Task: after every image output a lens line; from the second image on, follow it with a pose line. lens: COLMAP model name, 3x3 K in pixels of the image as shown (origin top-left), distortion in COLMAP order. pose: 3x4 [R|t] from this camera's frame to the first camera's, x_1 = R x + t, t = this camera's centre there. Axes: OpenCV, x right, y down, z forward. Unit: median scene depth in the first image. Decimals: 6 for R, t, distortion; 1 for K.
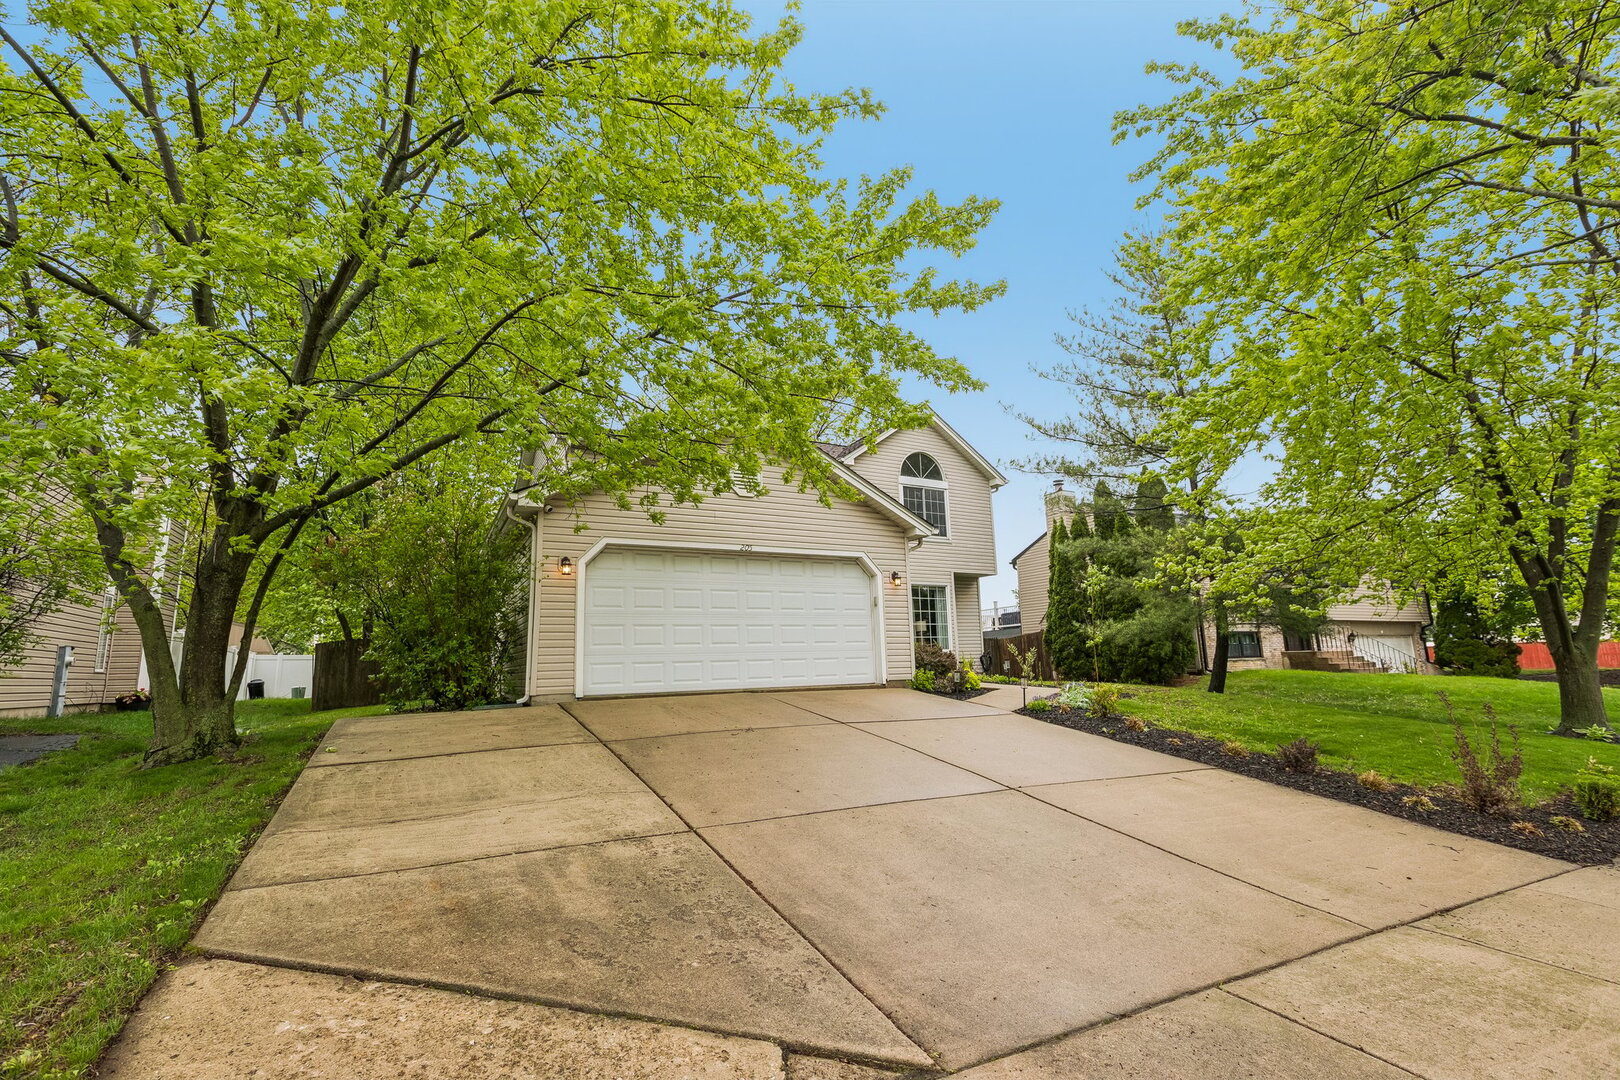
lens RADIAL K [[738.3, 0, 810.0], [0, 738.3, 540.0], [0, 0, 1]] dist [0.000217, -0.000340]
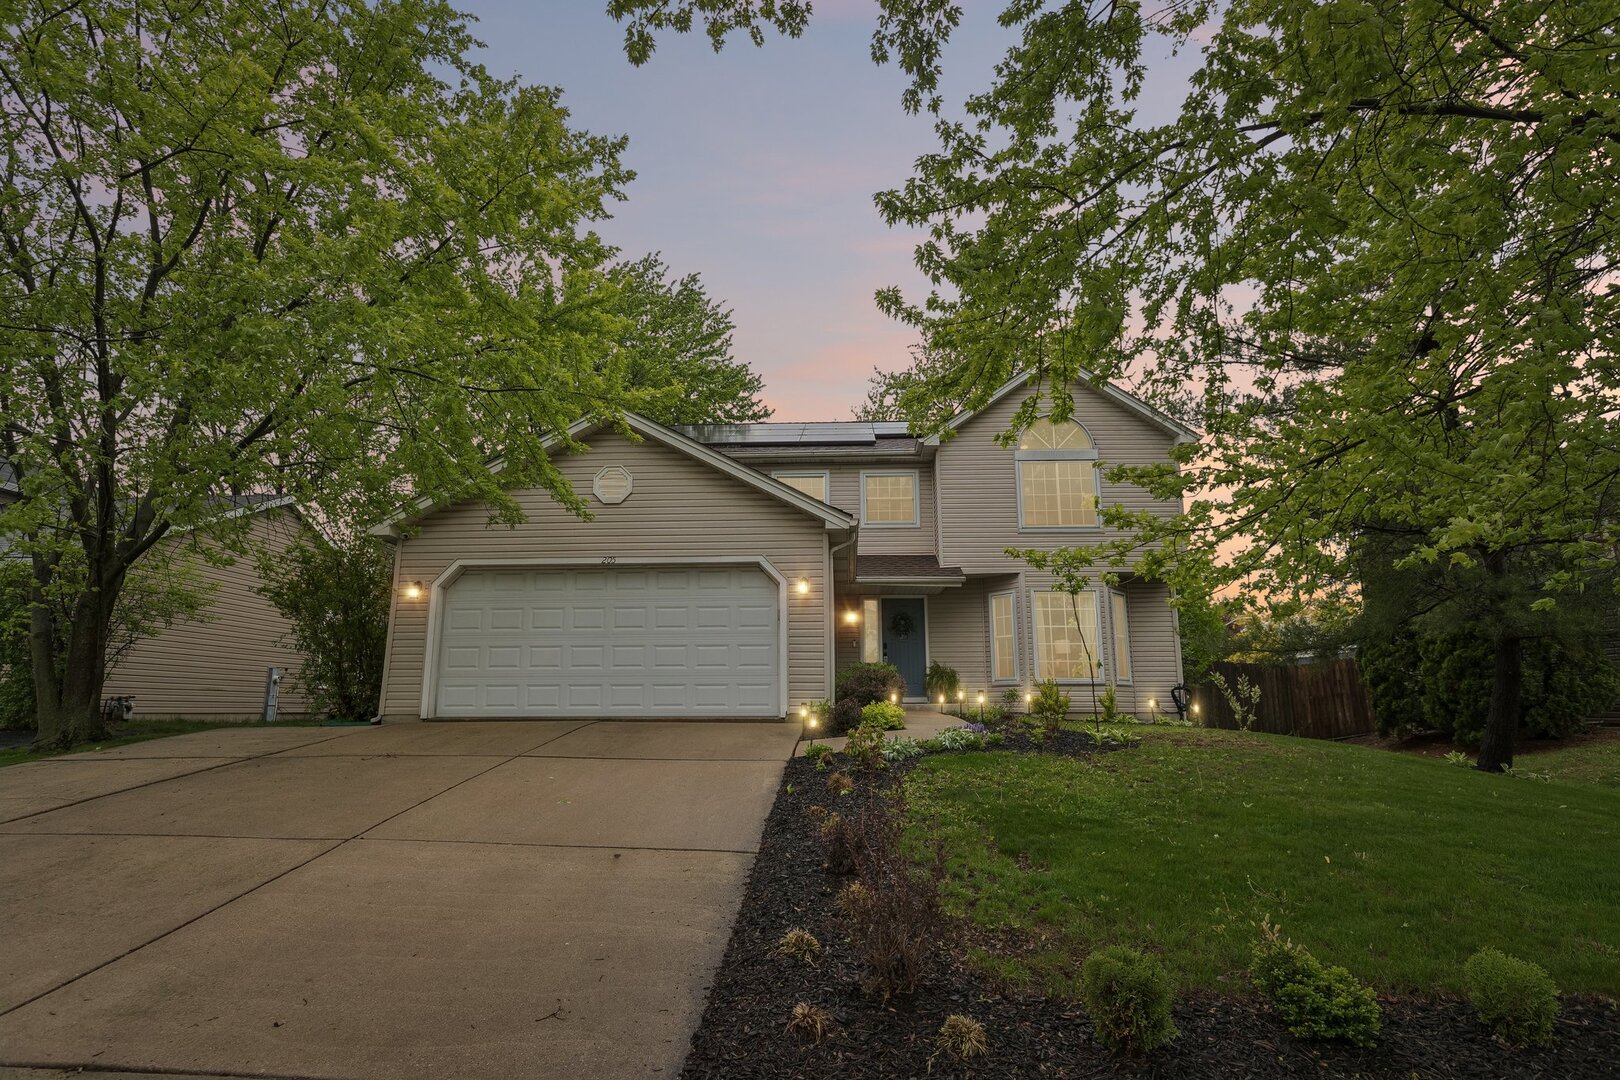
lens RADIAL K [[834.8, 0, 810.0], [0, 834.8, 540.0], [0, 0, 1]] dist [-0.000345, 0.000231]
pose [[0.854622, -0.074892, -0.513821, 0.381964], [0.066580, 0.997181, -0.034604, 0.021888], [0.514964, -0.004637, 0.857199, 0.147488]]
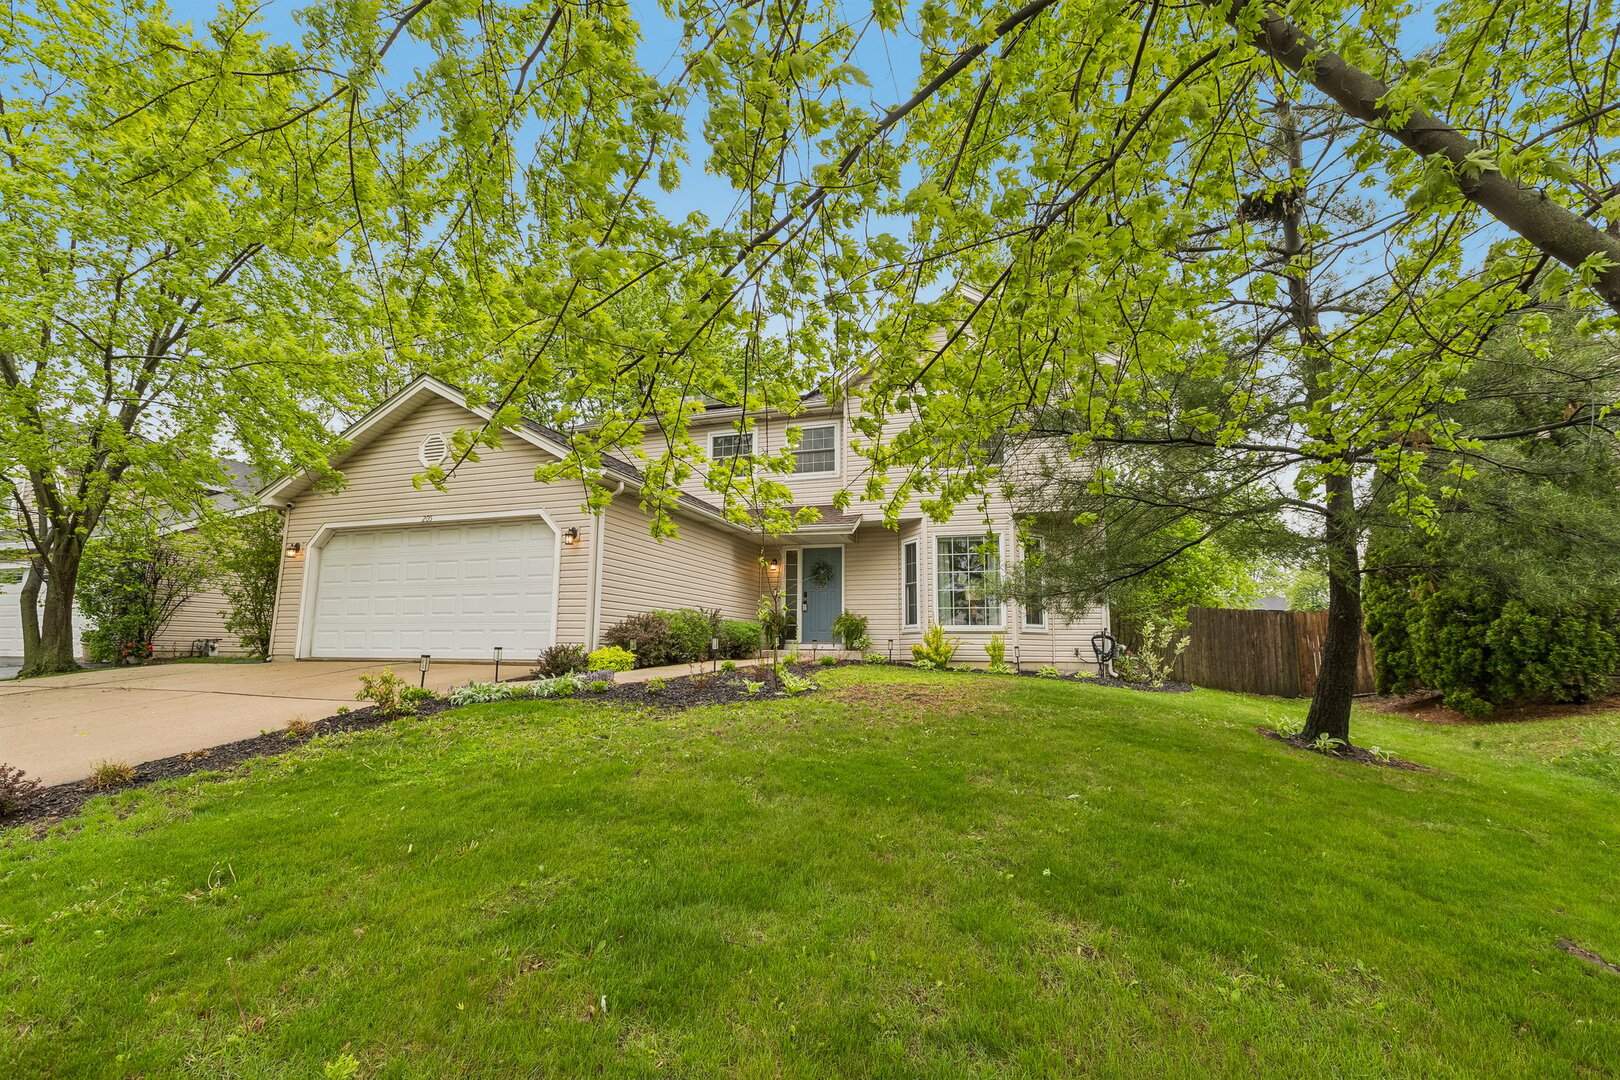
lens RADIAL K [[723.7, 0, 810.0], [0, 723.7, 540.0], [0, 0, 1]] dist [0.000510, -0.000444]
pose [[0.672974, -0.078857, -0.735450, 0.576050], [0.099621, 0.994904, -0.015518, 0.062214], [0.732927, -0.062823, 0.677401, 0.419948]]
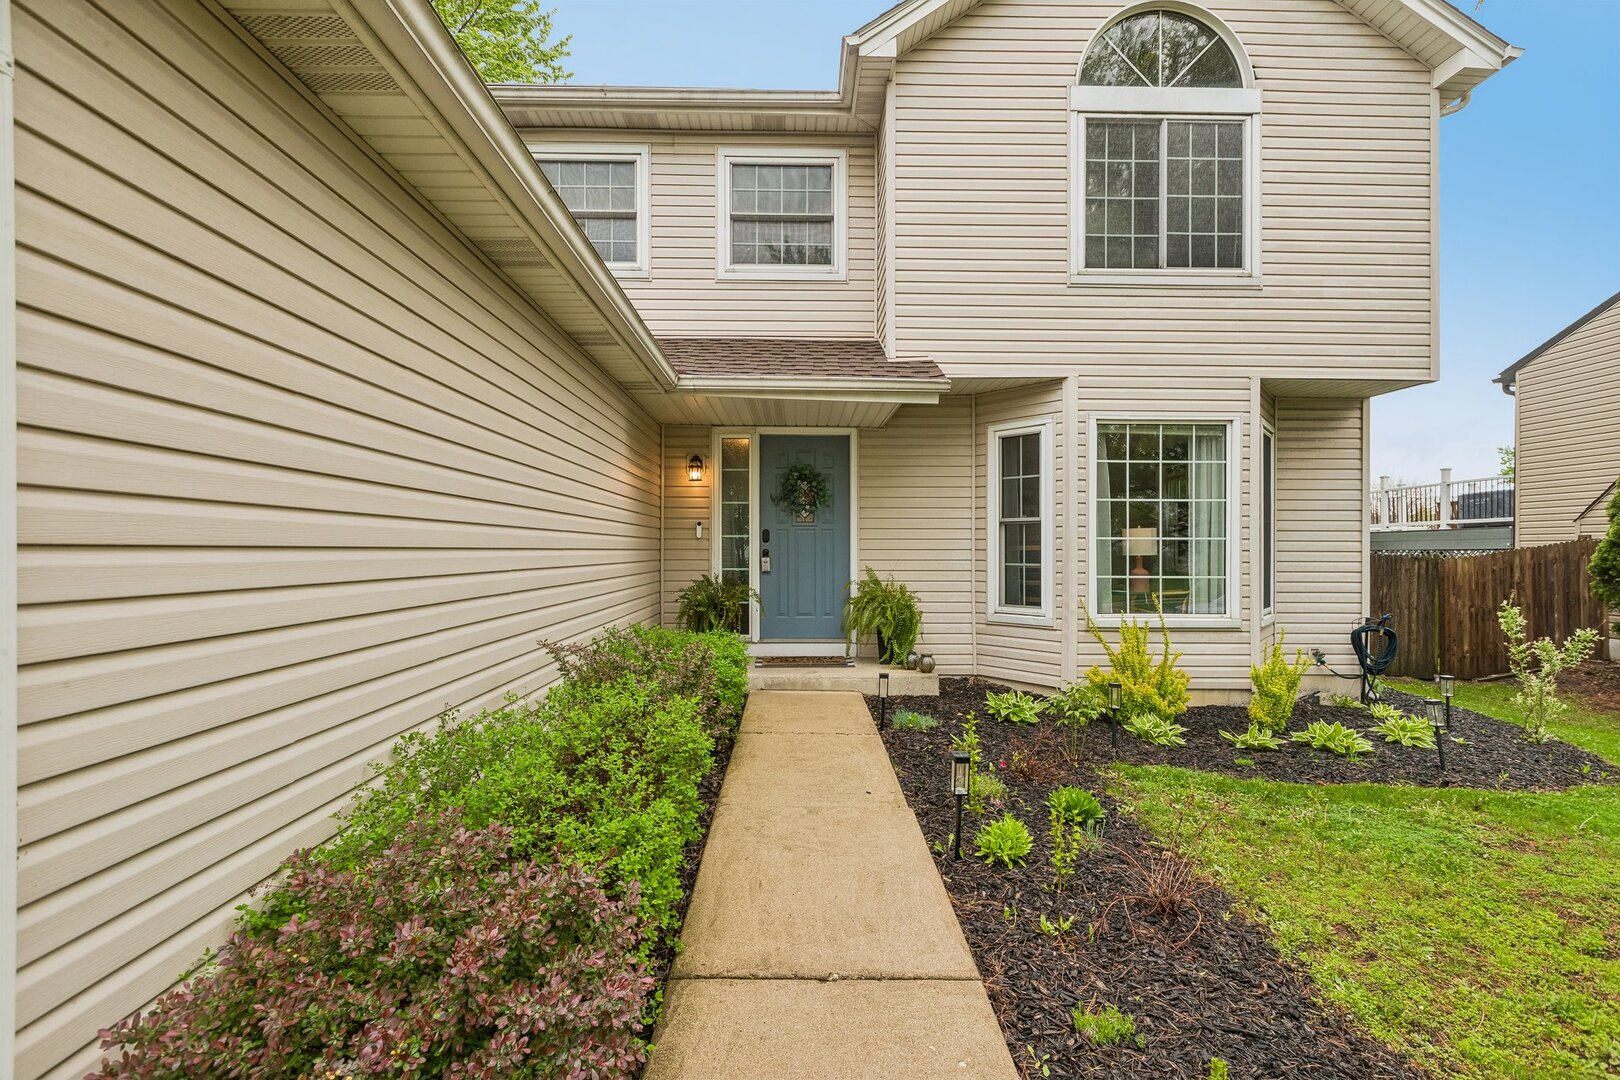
lens RADIAL K [[733.5, 0, 812.3], [0, 733.5, 557.8], [0, 0, 1]] dist [0.002109, 0.000388]
pose [[0.885994, 0.034753, -0.462392, 0.177988], [0.054553, 0.982450, 0.178371, 0.054564], [0.460476, -0.183260, 0.868549, 0.635505]]
